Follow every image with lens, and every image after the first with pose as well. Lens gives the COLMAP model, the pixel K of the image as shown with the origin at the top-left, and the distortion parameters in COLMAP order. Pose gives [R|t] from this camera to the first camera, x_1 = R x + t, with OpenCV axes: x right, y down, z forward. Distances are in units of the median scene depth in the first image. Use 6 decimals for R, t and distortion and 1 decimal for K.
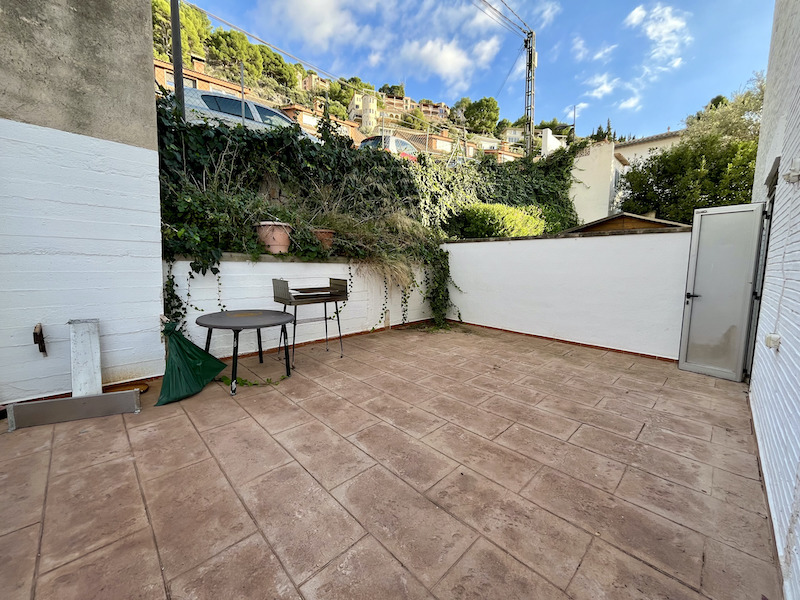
lens RADIAL K [[324.8, 0, 398.2], [0, 324.8, 298.0], [0, 0, 1]] dist [-0.000885, 0.000530]
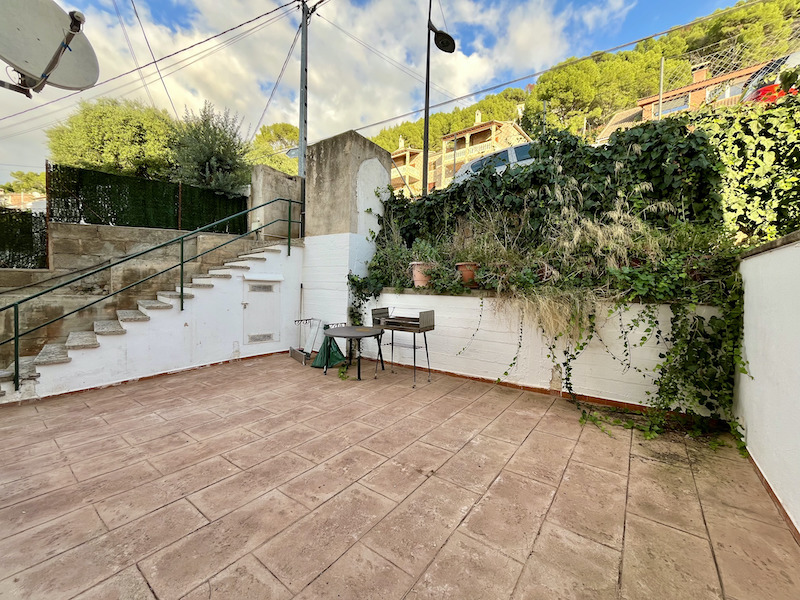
lens RADIAL K [[324.8, 0, 398.6], [0, 324.8, 296.9], [0, 0, 1]] dist [-0.000885, 0.000530]
pose [[0.149302, 0.019249, -0.988604, 1.130349], [-0.118401, 0.992965, 0.001452, -0.132968], [0.981677, 0.116835, 0.150531, 1.055984]]
